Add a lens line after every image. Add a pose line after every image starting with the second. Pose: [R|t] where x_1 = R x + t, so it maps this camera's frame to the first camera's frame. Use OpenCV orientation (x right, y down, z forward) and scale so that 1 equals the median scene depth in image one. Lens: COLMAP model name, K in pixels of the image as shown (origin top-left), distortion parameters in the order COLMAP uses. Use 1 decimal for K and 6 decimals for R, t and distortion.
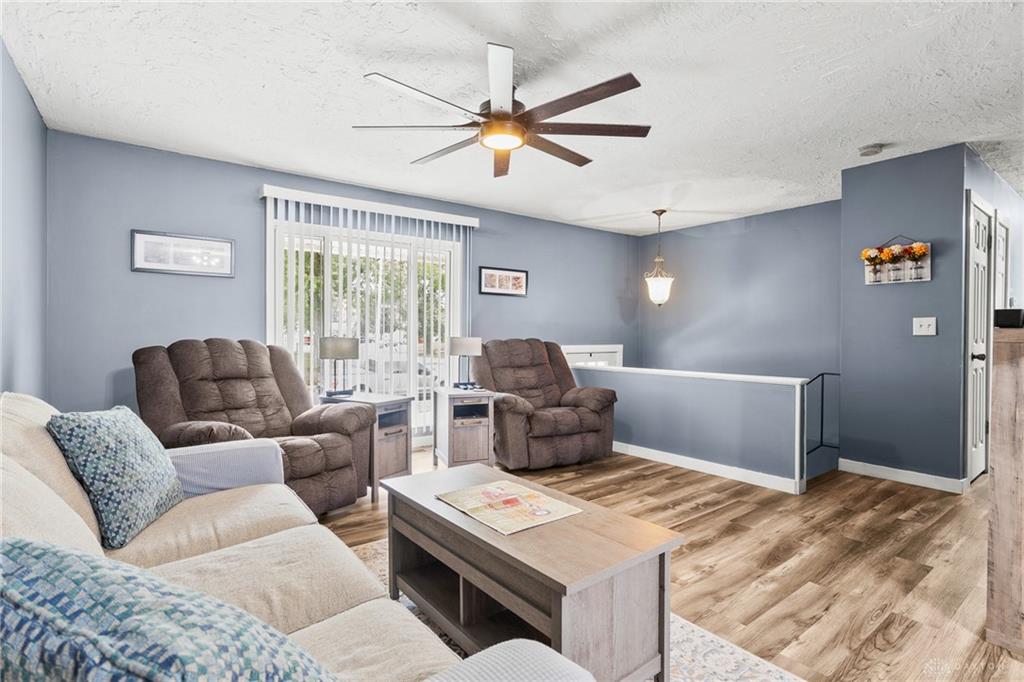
lens RADIAL K [[498.2, 0, 517.5], [0, 498.2, 332.8], [0, 0, 1]] dist [-0.048031, 0.027555]
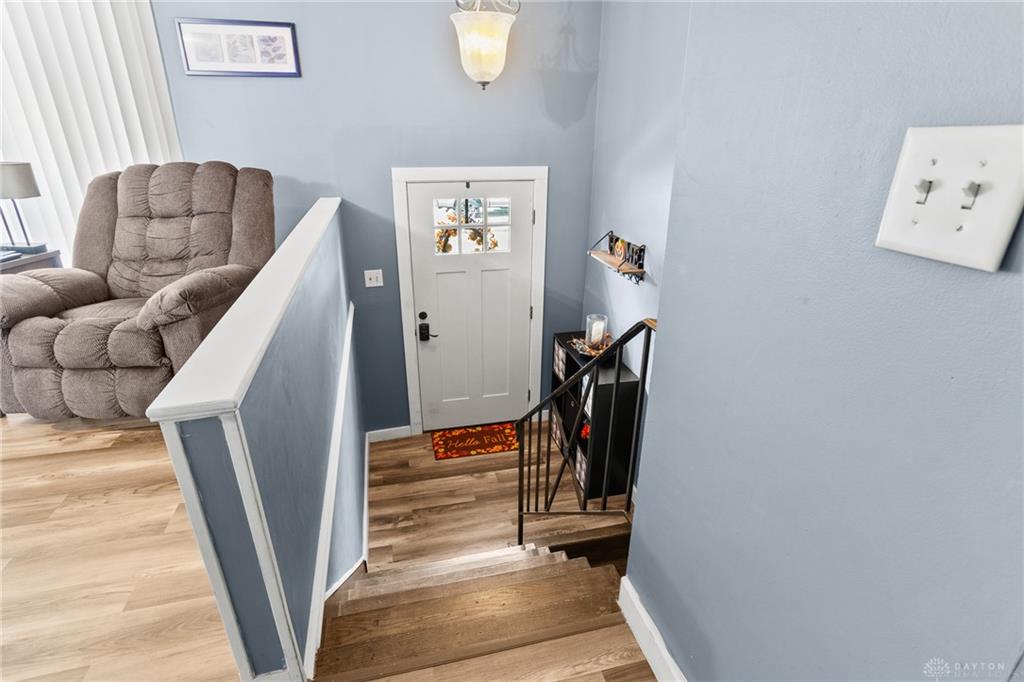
lens RADIAL K [[509.4, 0, 508.8], [0, 509.4, 335.8], [0, 0, 1]] dist [-0.003898, 0.004910]
pose [[0.915066, 0.152897, -0.373199, 0.769847], [0.002515, 0.923170, 0.384383, -0.037149], [0.403297, -0.352675, 0.844377, 0.806144]]
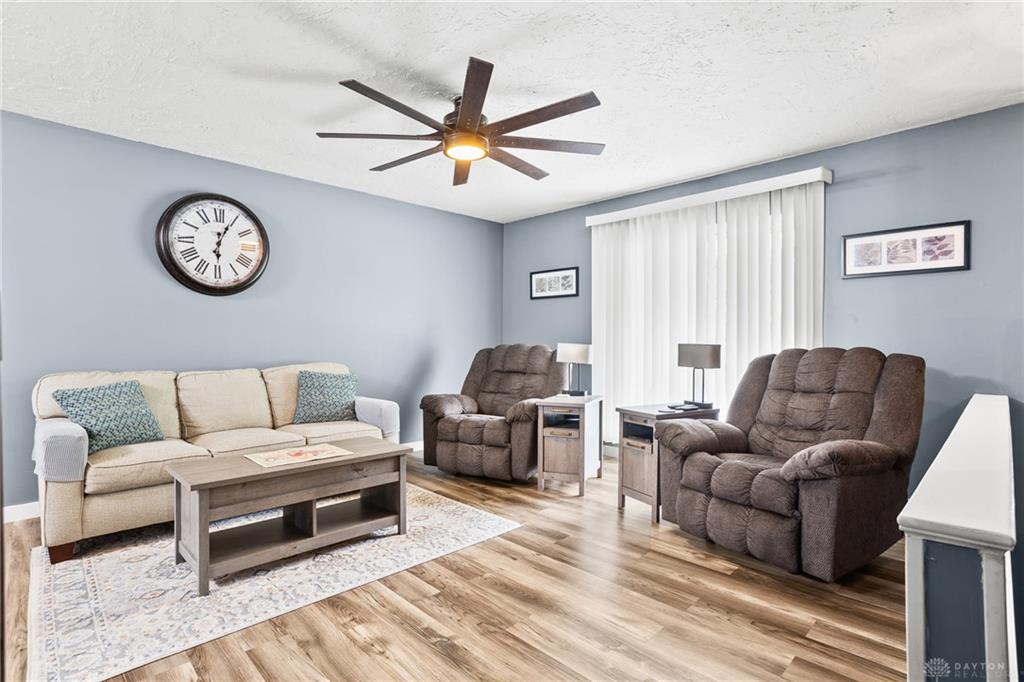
lens RADIAL K [[498.2, 0, 507.3], [0, 498.2, 346.5], [0, 0, 1]] dist [-0.048031, 0.027555]
pose [[0.118560, 0.011996, -0.992874, 0.743854], [0.008741, 0.999876, 0.013124, -0.001608], [0.992908, -0.010234, 0.118440, 0.710532]]
